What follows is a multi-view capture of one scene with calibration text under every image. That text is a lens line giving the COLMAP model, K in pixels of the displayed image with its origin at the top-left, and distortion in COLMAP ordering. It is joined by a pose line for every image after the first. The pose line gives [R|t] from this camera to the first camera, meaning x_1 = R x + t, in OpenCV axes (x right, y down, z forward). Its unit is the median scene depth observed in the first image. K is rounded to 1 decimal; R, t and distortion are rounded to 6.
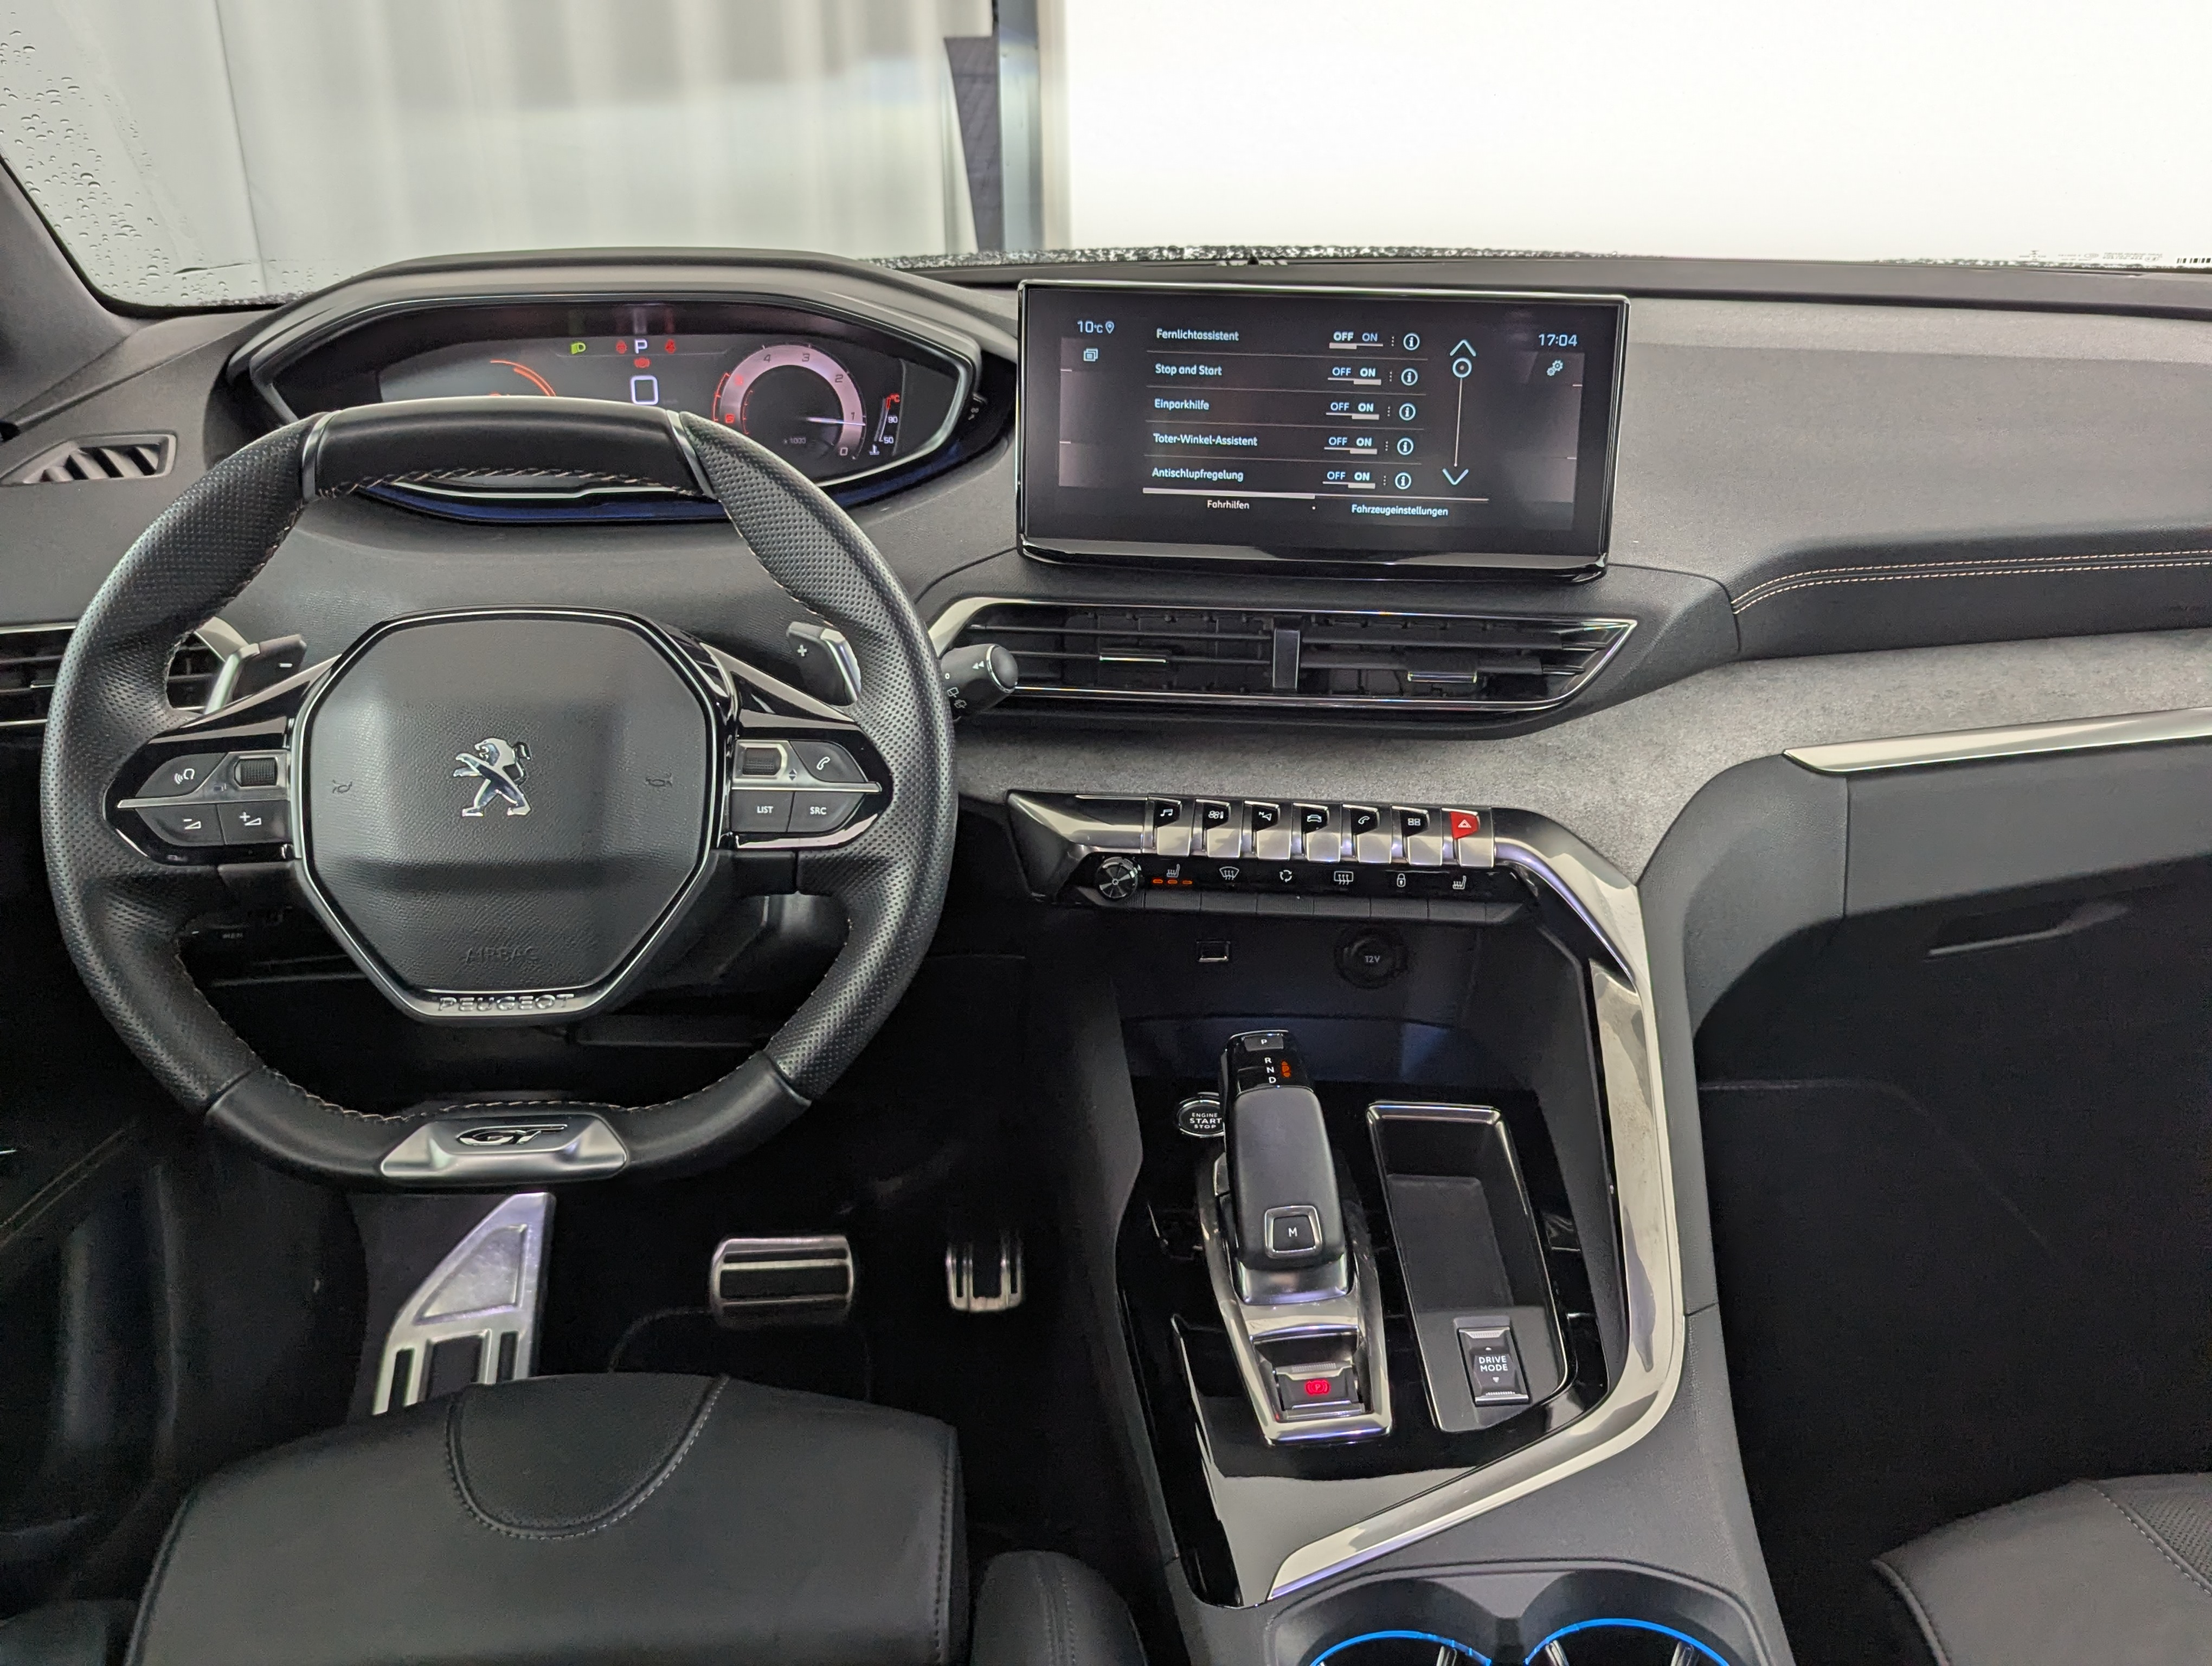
lens RADIAL K [[2058.7, 0, 1127.2], [0, 2058.7, 796.8], [0, 0, 1]] dist [0.071841, -0.085760]
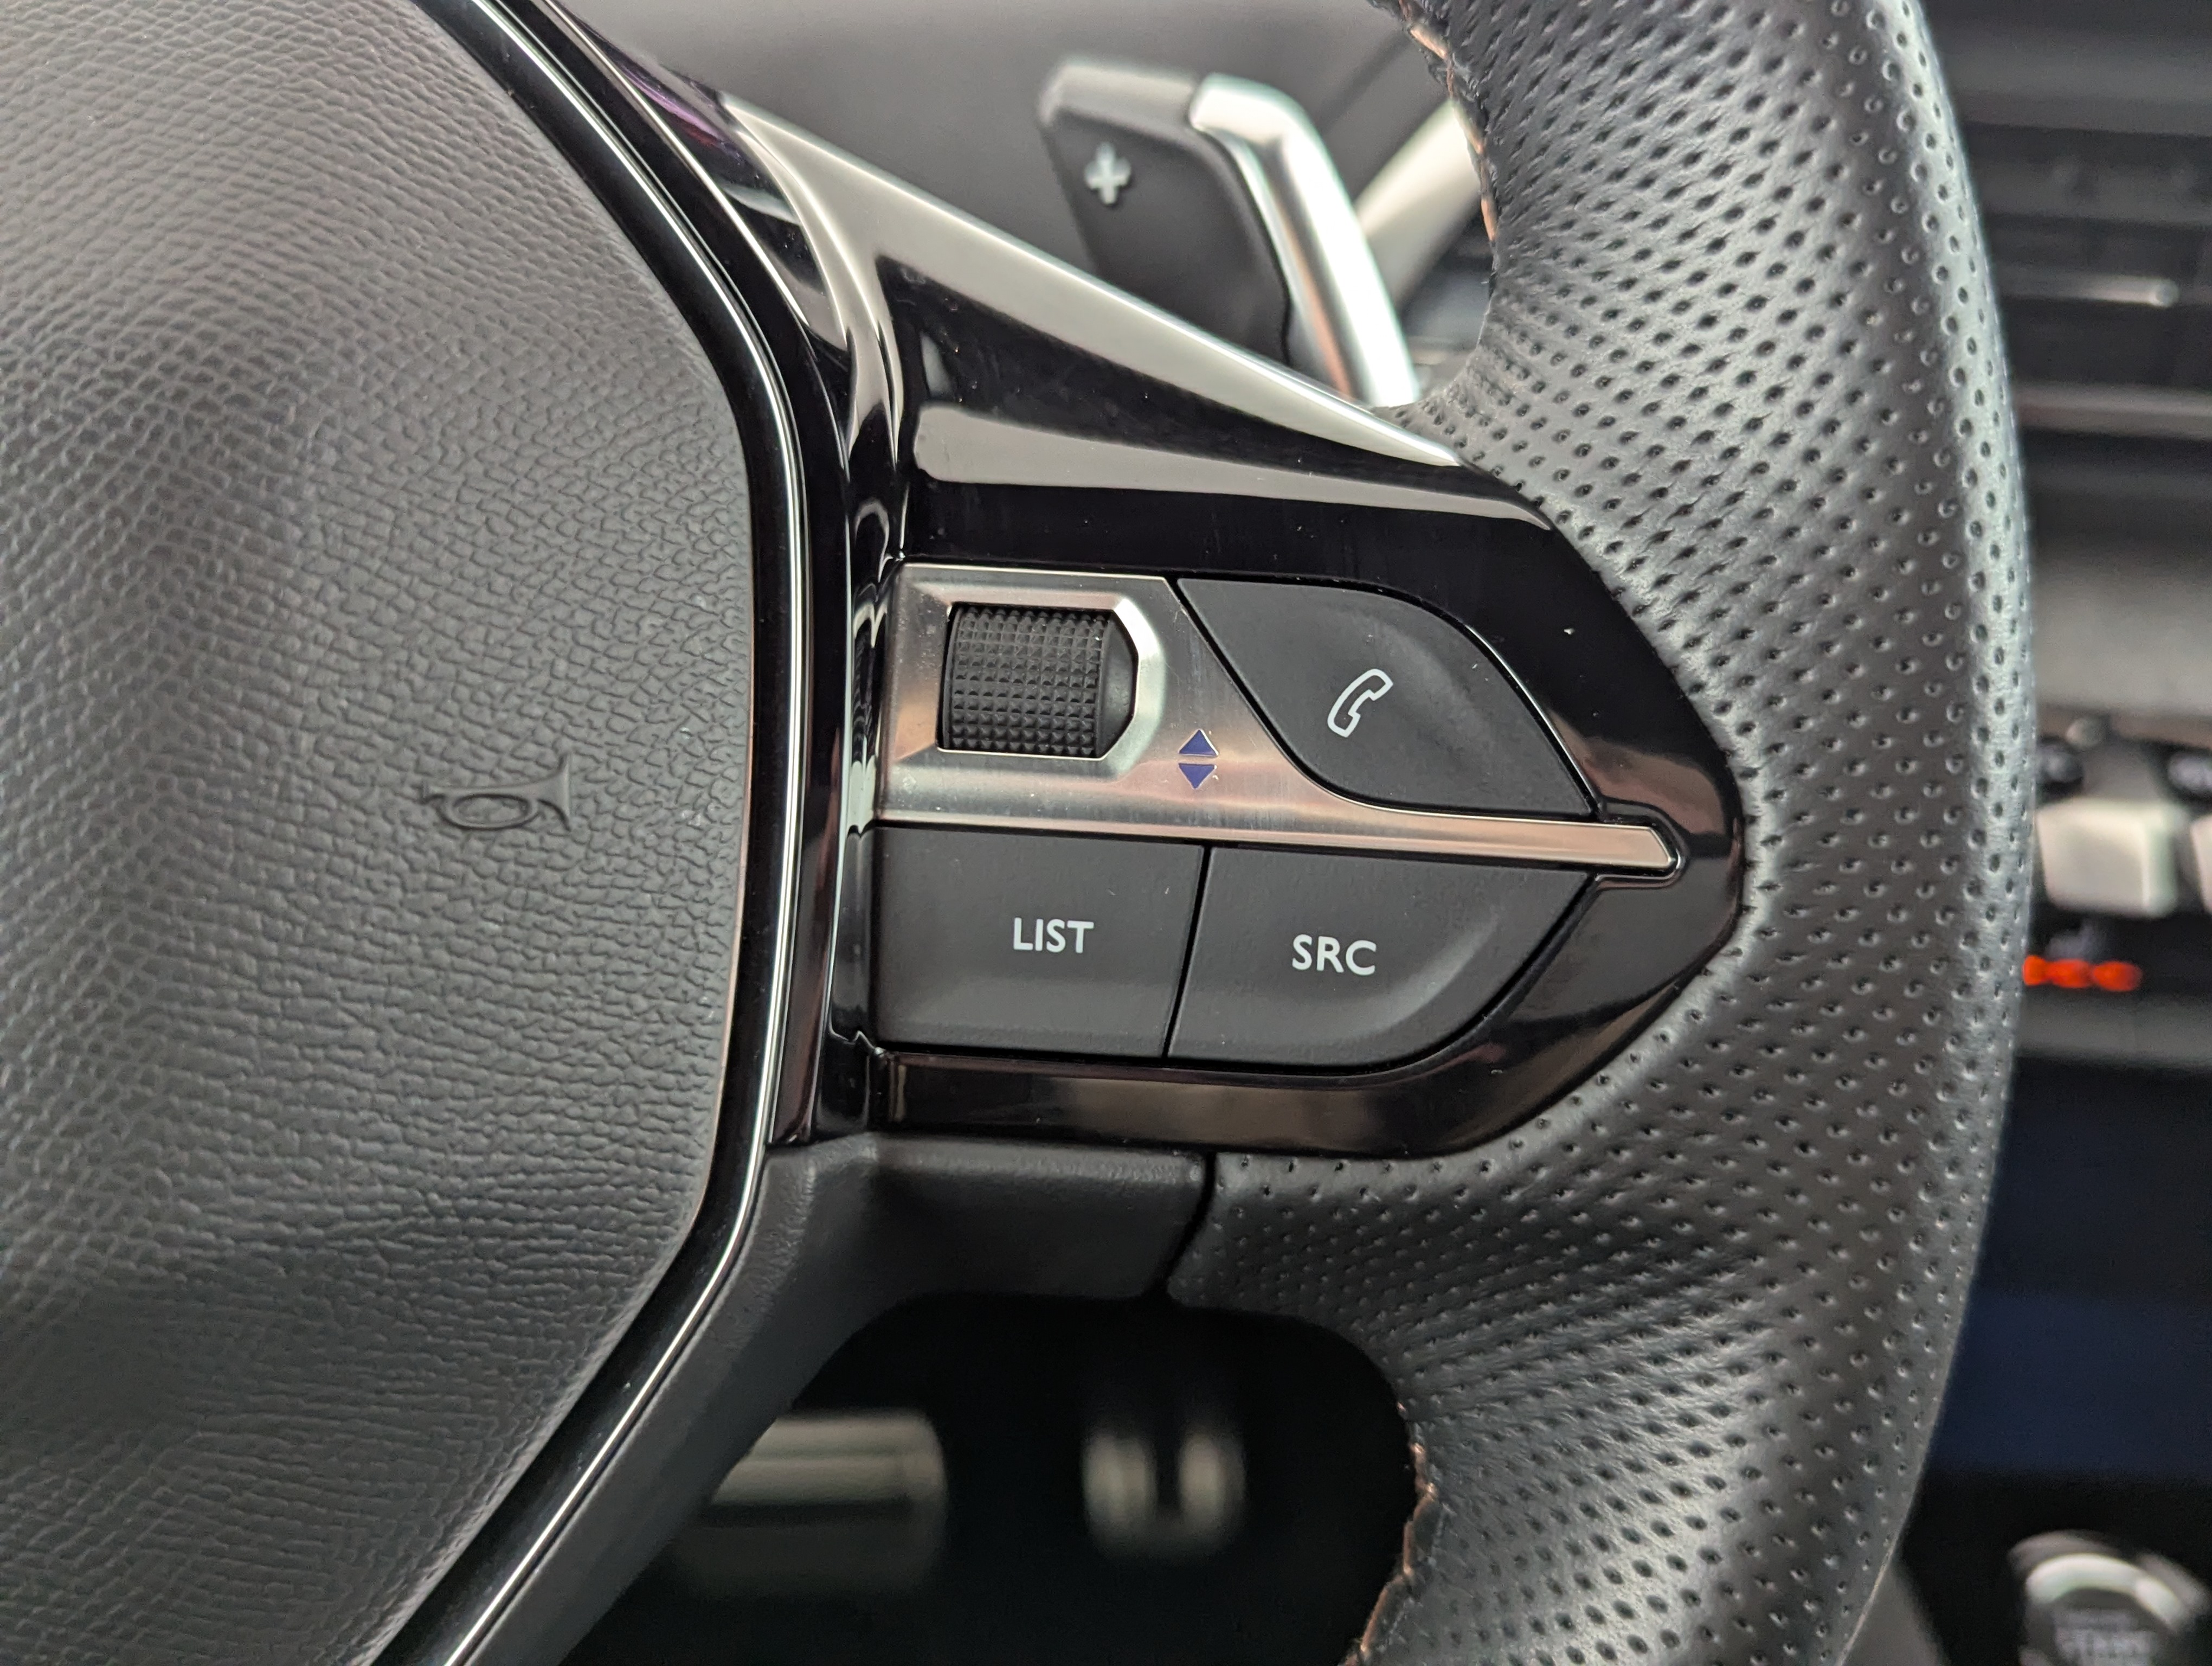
lens RADIAL K [[2223.8, 0, 1105.1], [0, 2223.8, 766.5], [0, 0, 1]] dist [-0.016440, -0.014599]
pose [[0.999586, 0.028657, 0.002716, -0.145175], [-0.028784, 0.994342, 0.102254, -0.025915], [0.000230, -0.102290, 0.994755, 0.671522]]
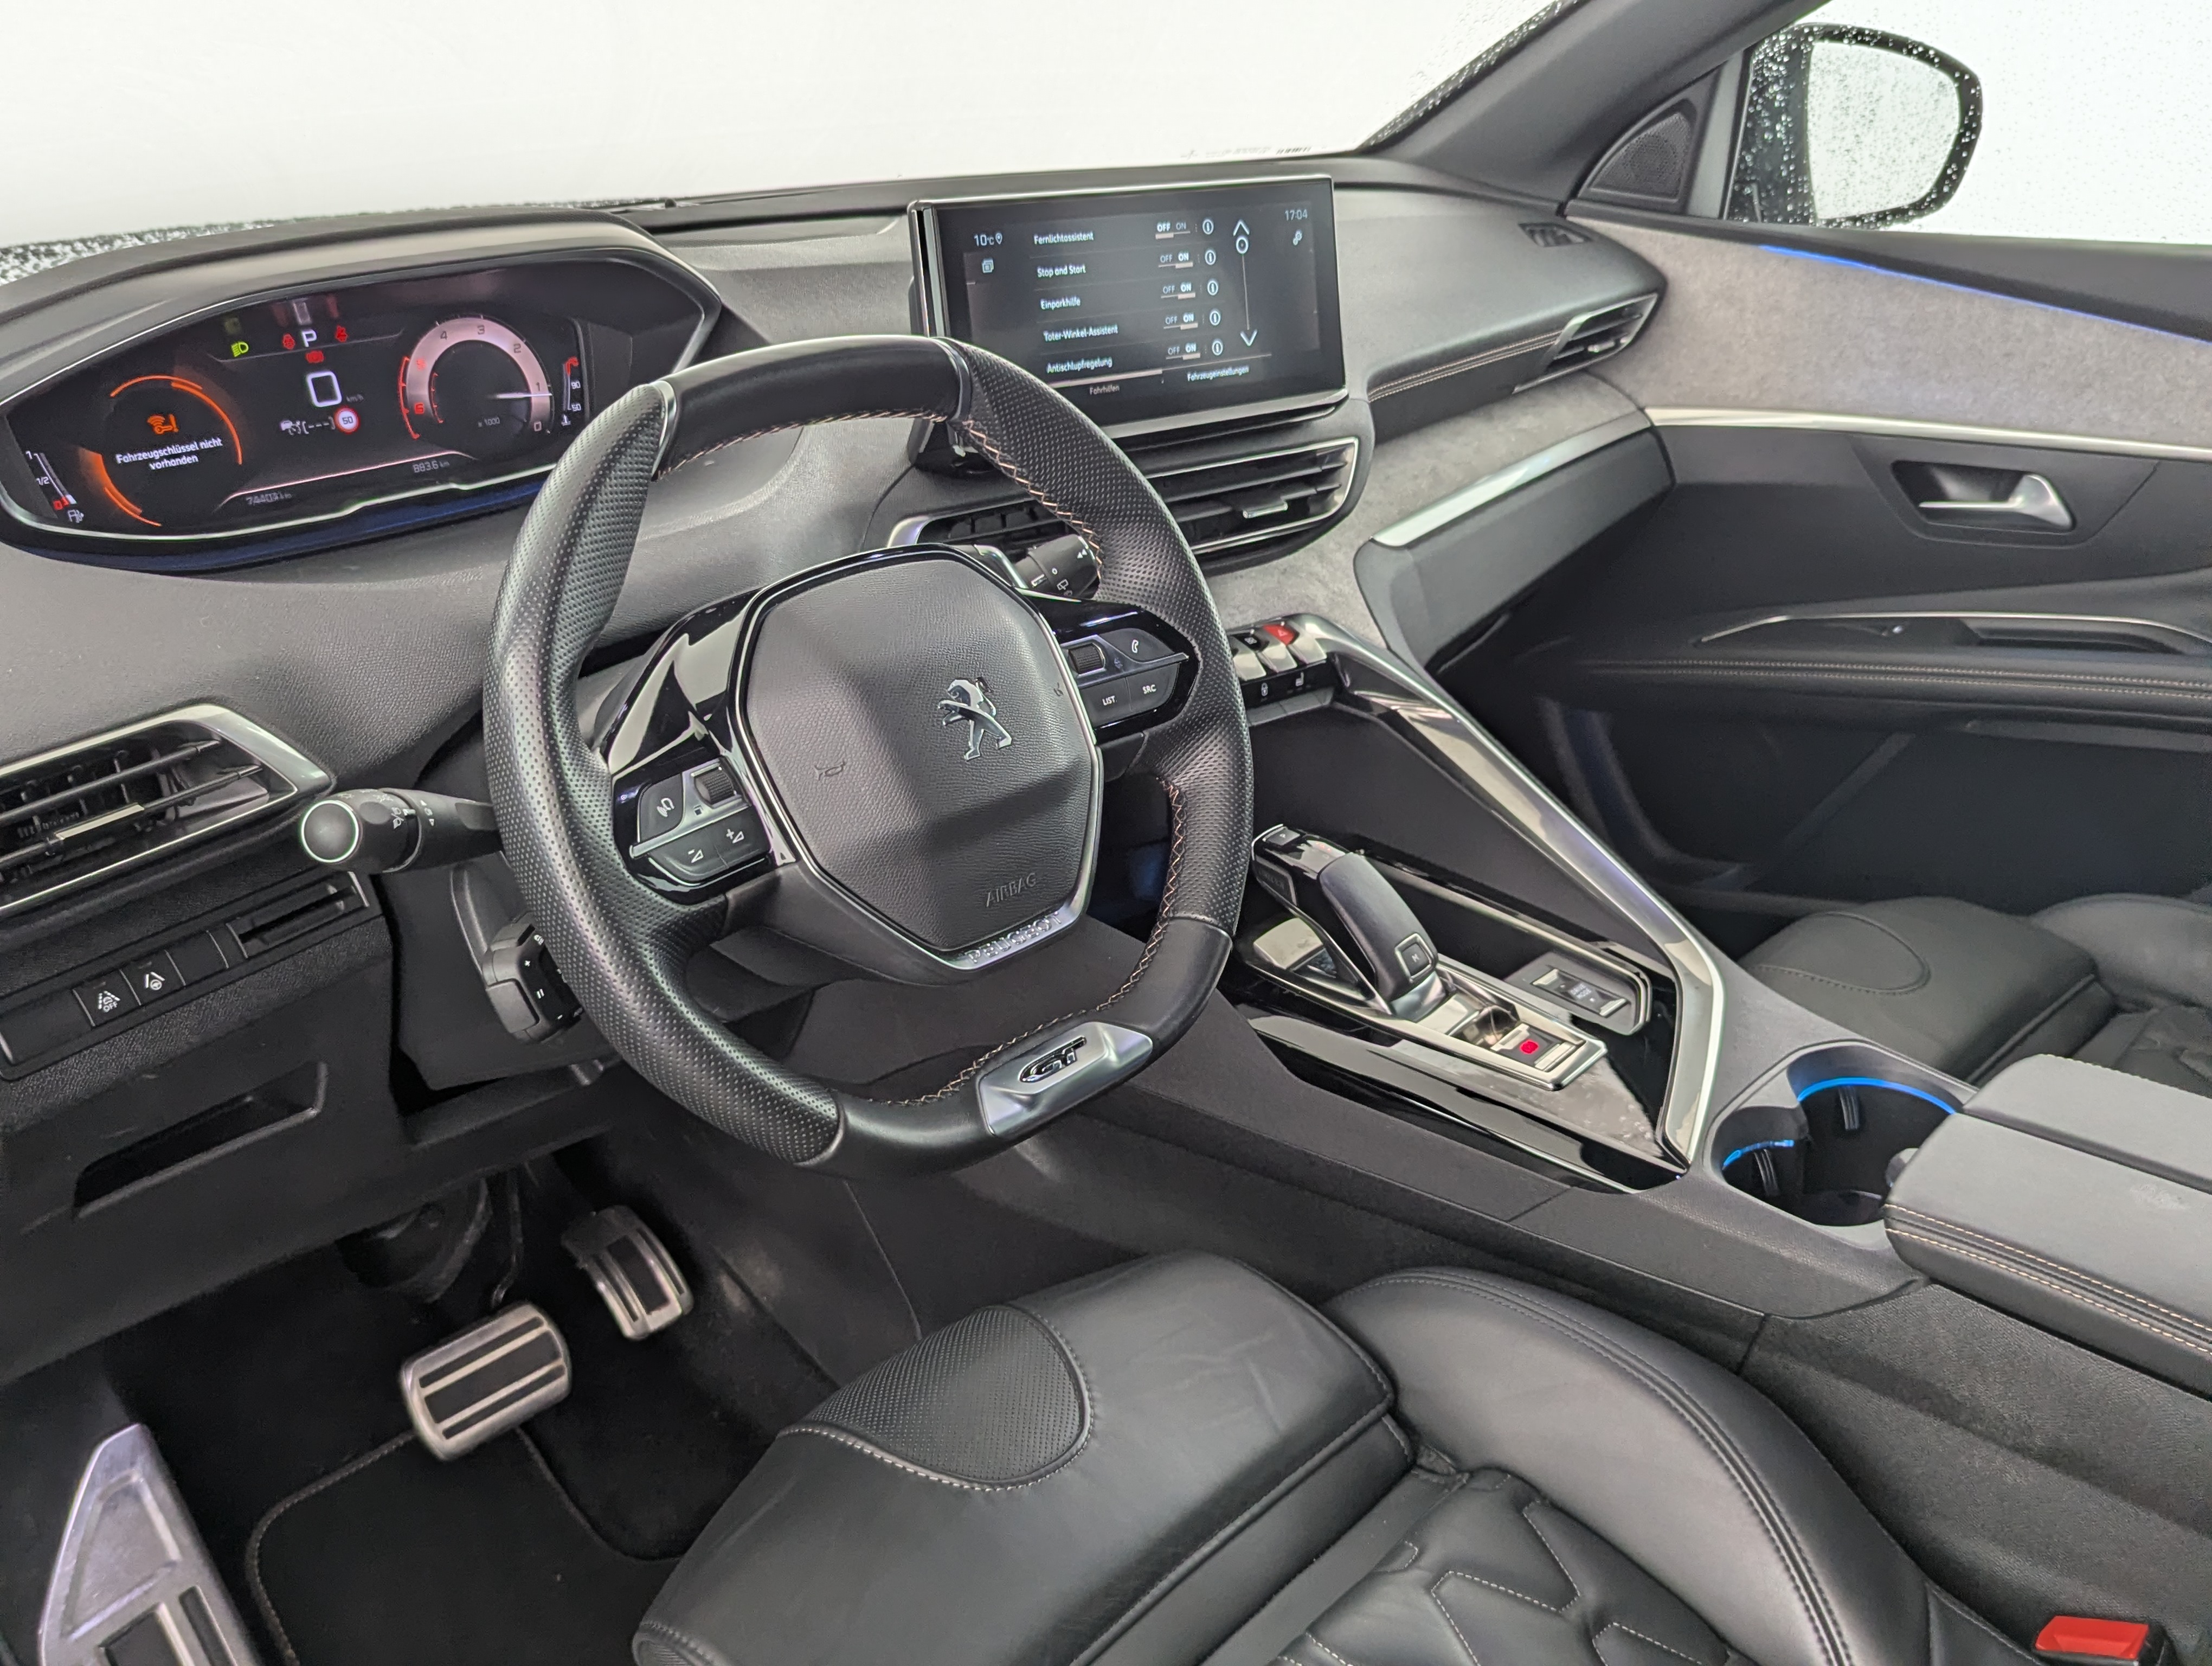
lens RADIAL K [[2058.7, 0, 1127.2], [0, 2058.7, 796.8], [0, 0, 1]] dist [0.071841, -0.085760]
pose [[0.714190, -0.265109, 0.647803, -0.726531], [0.260169, 0.959734, 0.105934, -0.046145], [-0.649803, 0.092881, 0.754406, 0.176519]]
